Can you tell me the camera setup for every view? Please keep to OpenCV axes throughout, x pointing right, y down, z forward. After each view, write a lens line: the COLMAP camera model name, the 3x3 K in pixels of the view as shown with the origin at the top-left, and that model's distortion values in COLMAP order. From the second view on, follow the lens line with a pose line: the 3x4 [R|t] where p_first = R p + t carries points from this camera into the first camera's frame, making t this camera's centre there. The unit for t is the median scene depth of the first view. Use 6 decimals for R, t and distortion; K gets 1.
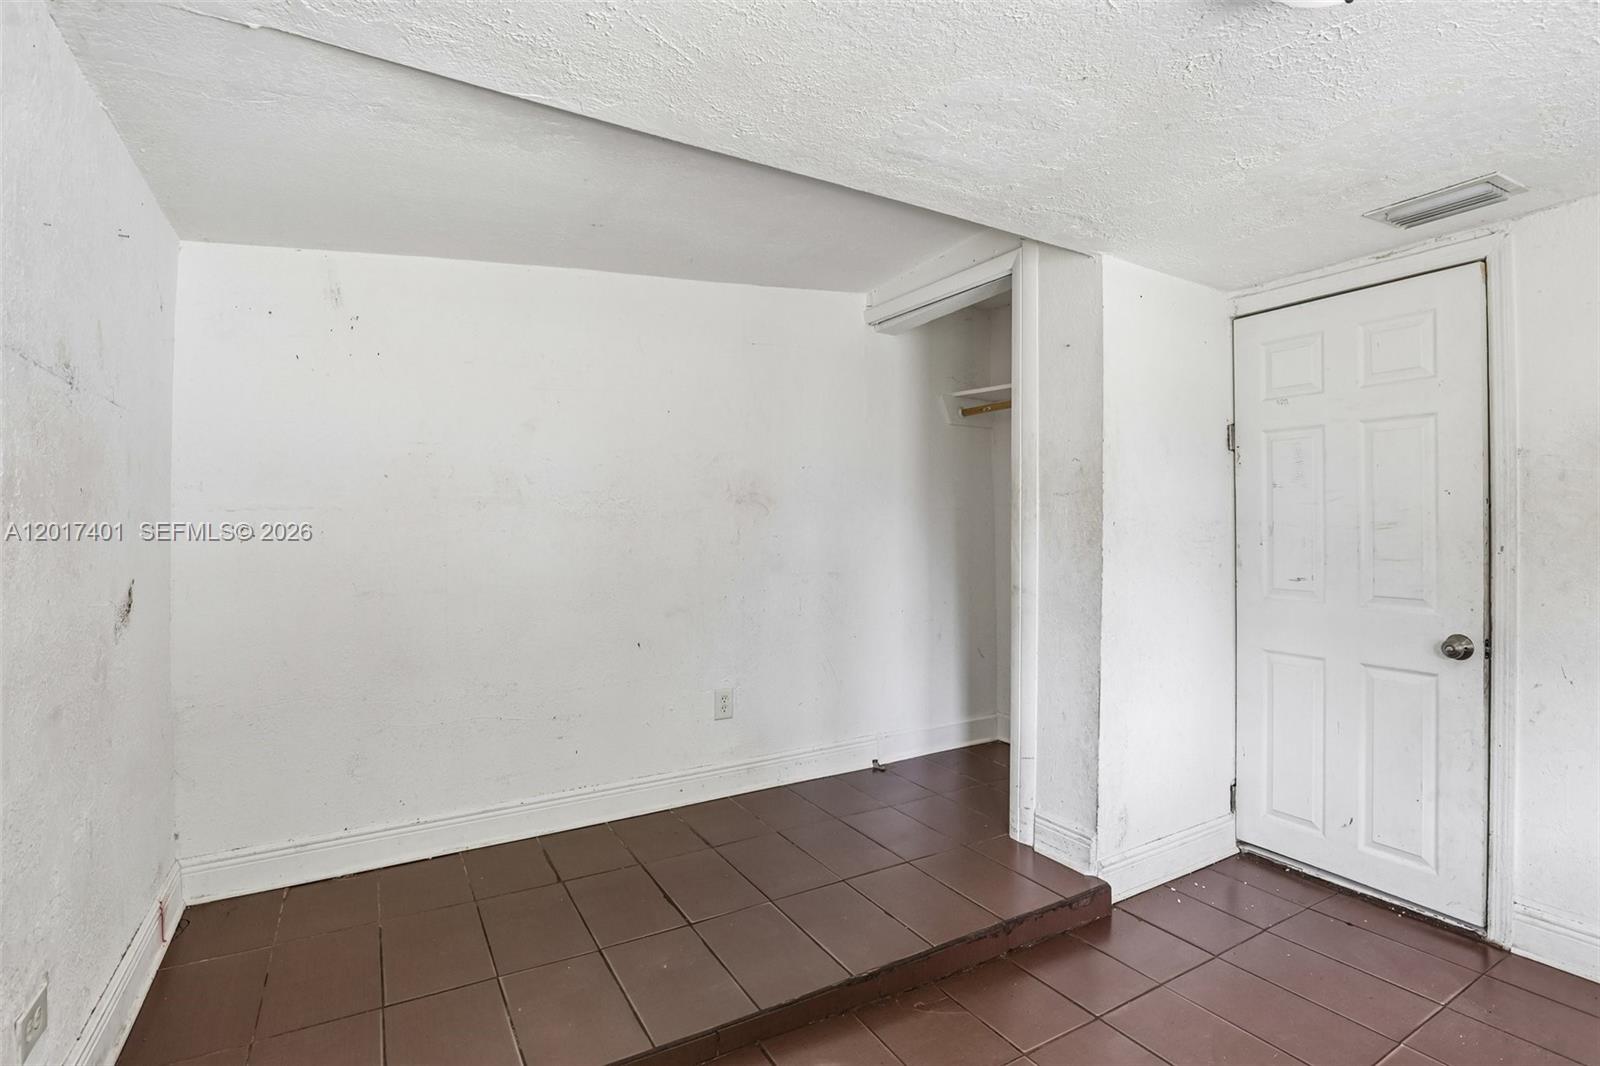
lens RADIAL K [[761.1, 0, 807.9], [0, 761.1, 533.5], [0, 0, 1]] dist [-0.031330, 0.005615]
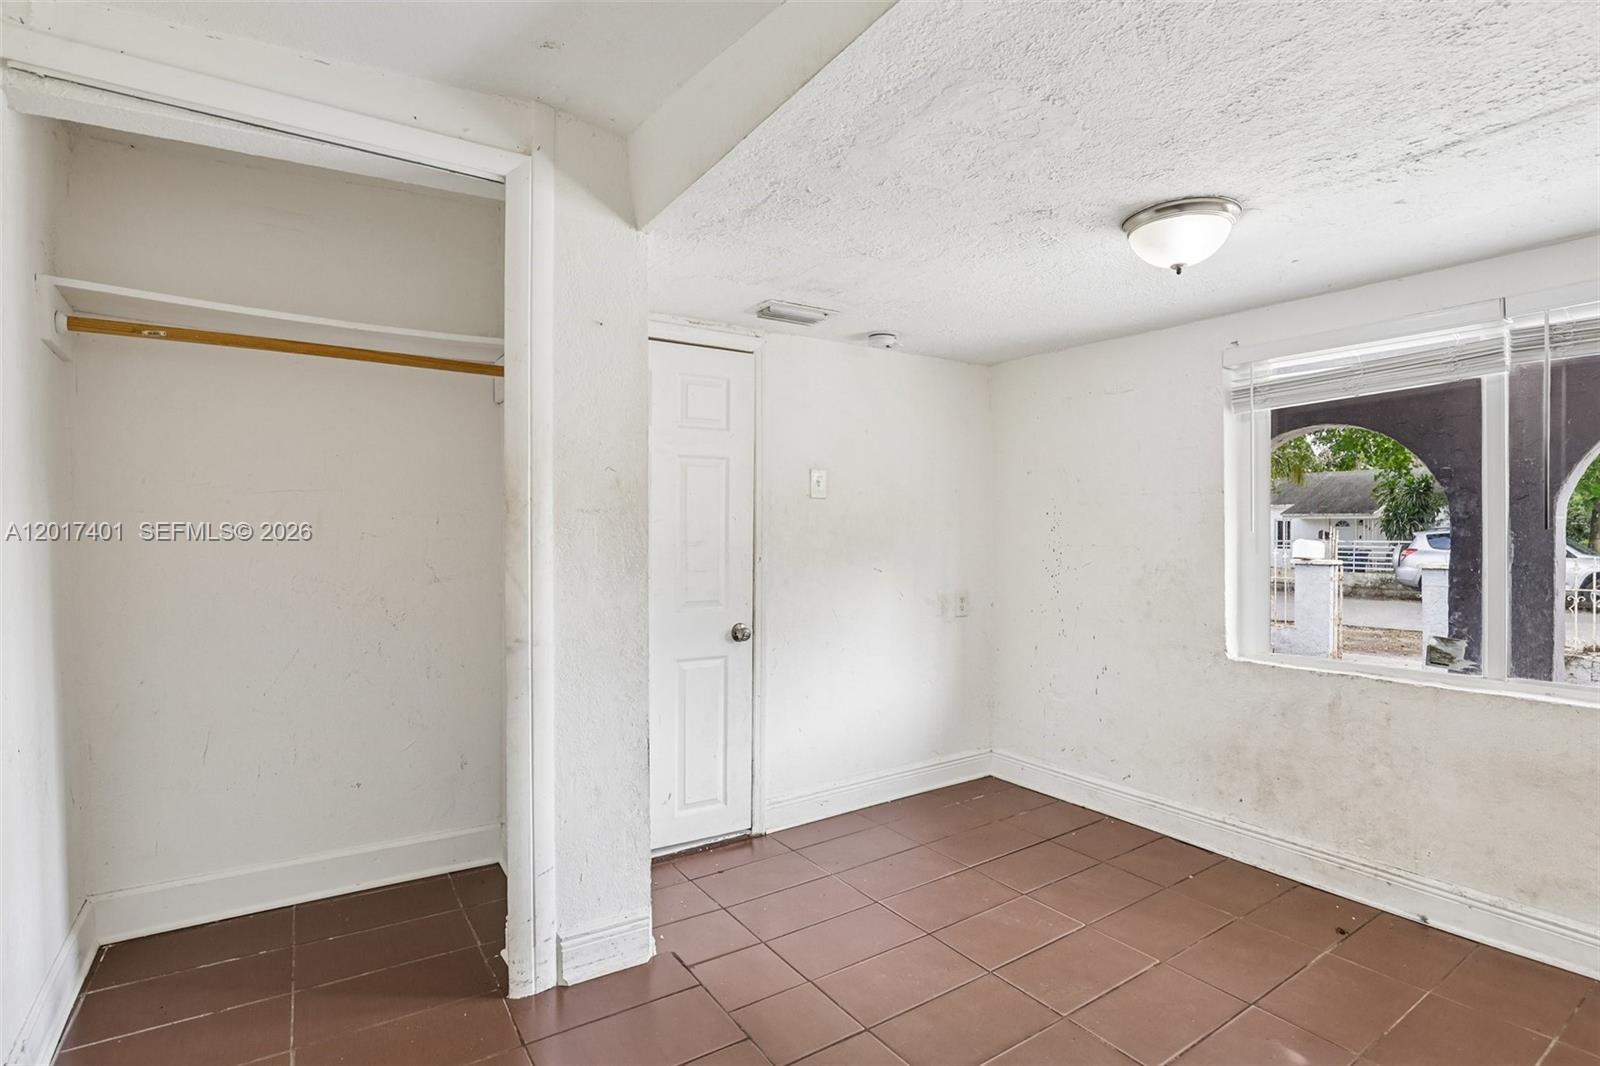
lens RADIAL K [[774.7, 0, 807.2], [0, 774.7, 538.4], [0, 0, 1]] dist [-0.028131, 0.000942]
pose [[-0.039033, -0.015946, 0.999111, -0.493013], [-0.004244, 0.999866, 0.015792, -0.038250], [-0.999229, -0.003623, -0.039096, 0.854307]]
